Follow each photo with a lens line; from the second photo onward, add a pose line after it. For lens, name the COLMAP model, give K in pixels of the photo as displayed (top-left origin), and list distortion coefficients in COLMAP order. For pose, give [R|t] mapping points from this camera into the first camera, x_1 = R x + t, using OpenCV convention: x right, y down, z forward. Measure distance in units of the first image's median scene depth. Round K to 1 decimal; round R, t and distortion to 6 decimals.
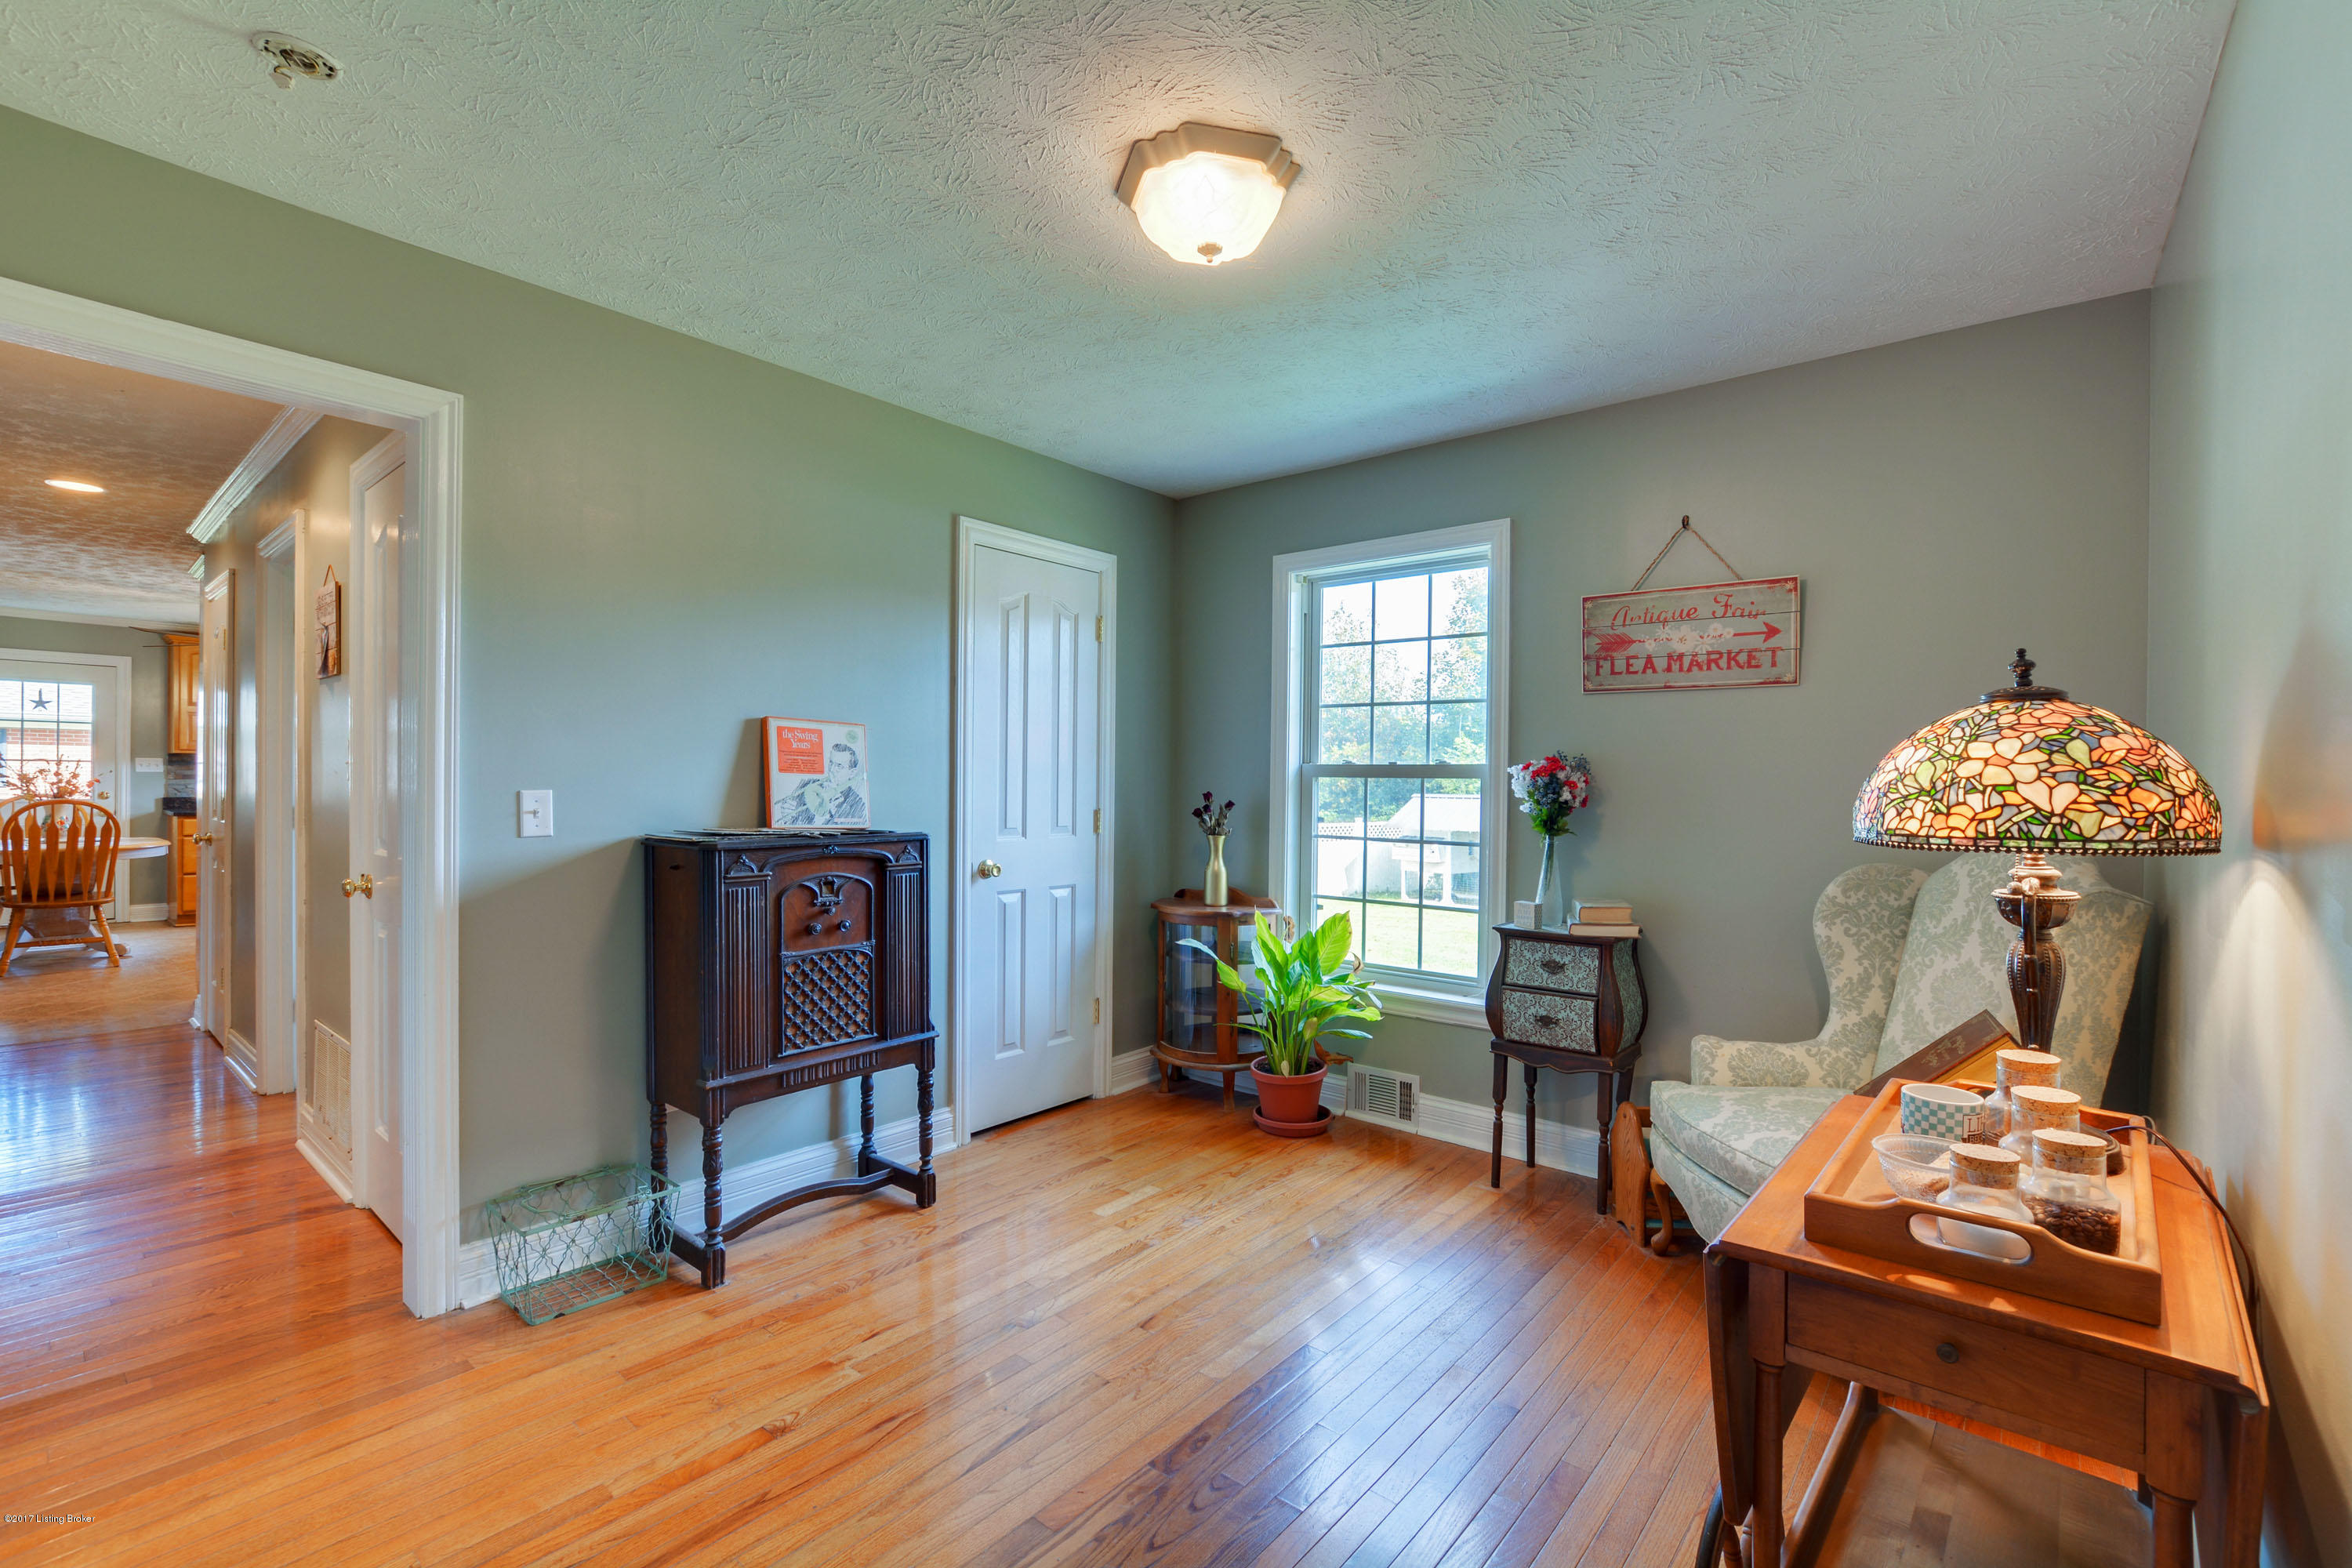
lens RADIAL K [[1036.6, 0, 1184.6], [0, 1036.6, 782.0], [0, 0, 1]] dist [-0.005335, 0.000132]
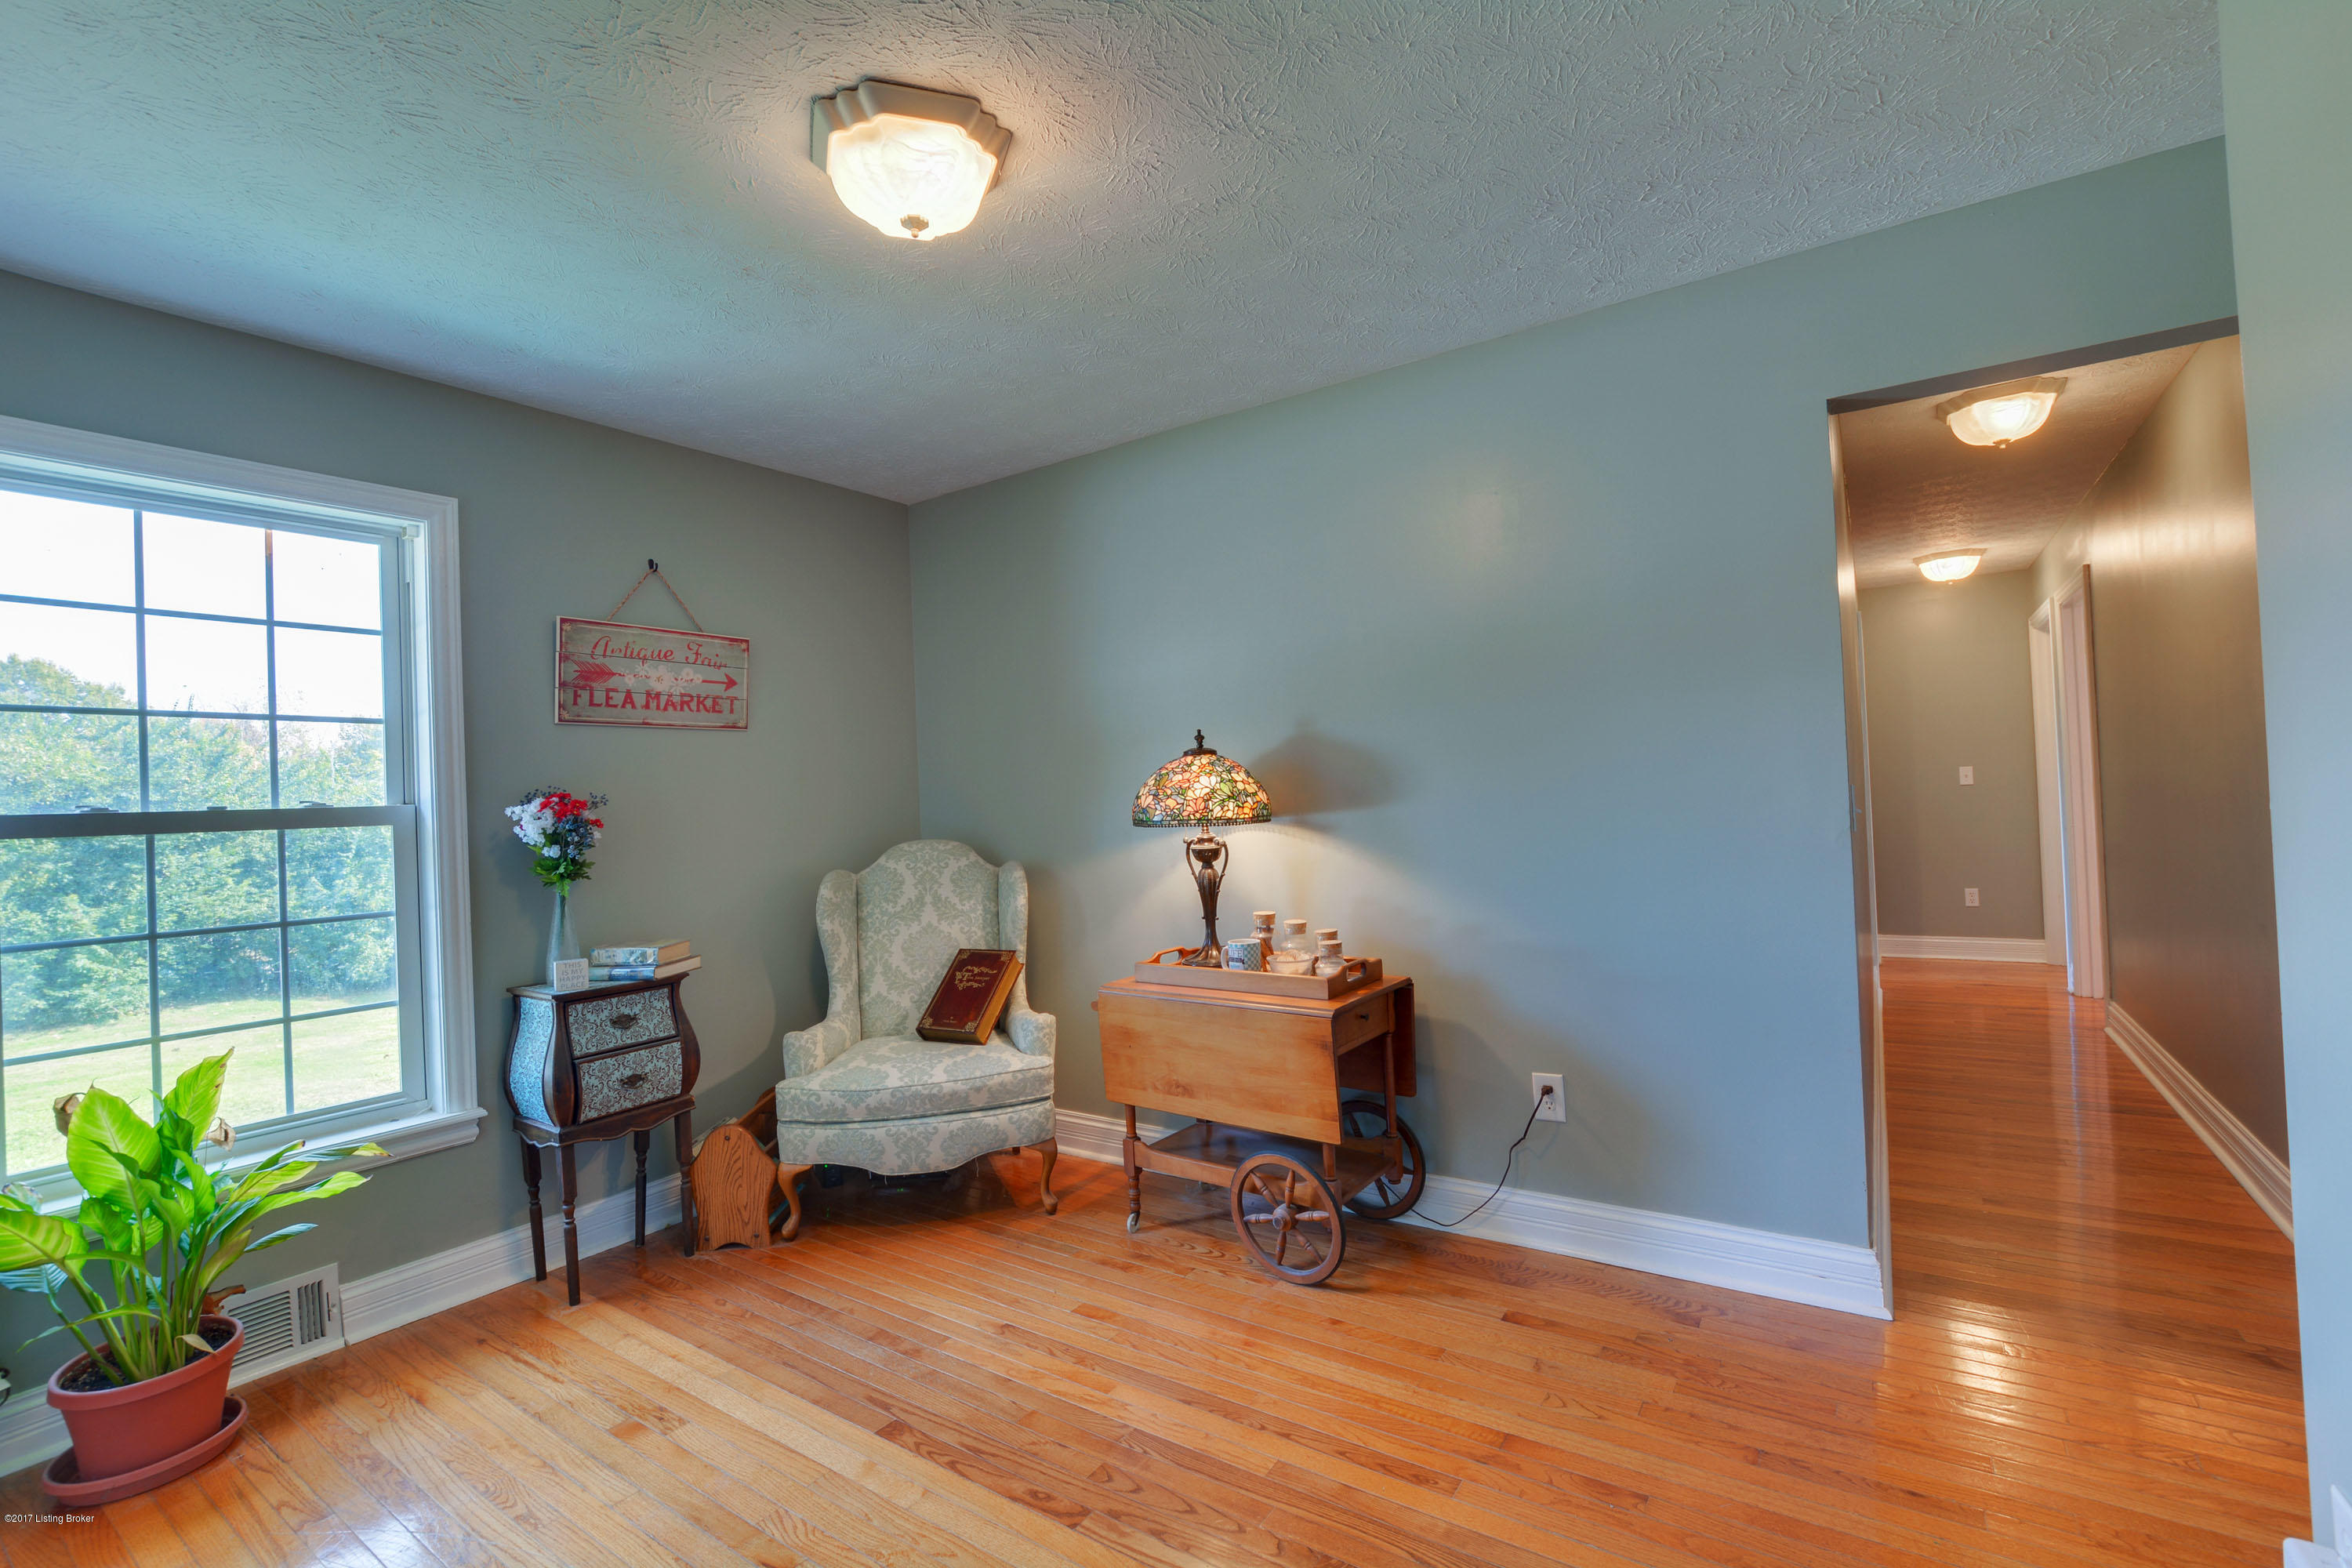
lens RADIAL K [[1036.6, 0, 1184.7], [0, 1036.6, 781.8], [0, 0, 1]] dist [-0.005335, 0.000132]
pose [[-0.092511, 0.009784, 0.995664, -0.599644], [0.043764, 0.999025, -0.005751, -0.006134], [-0.994749, 0.043042, -0.092849, 0.581225]]
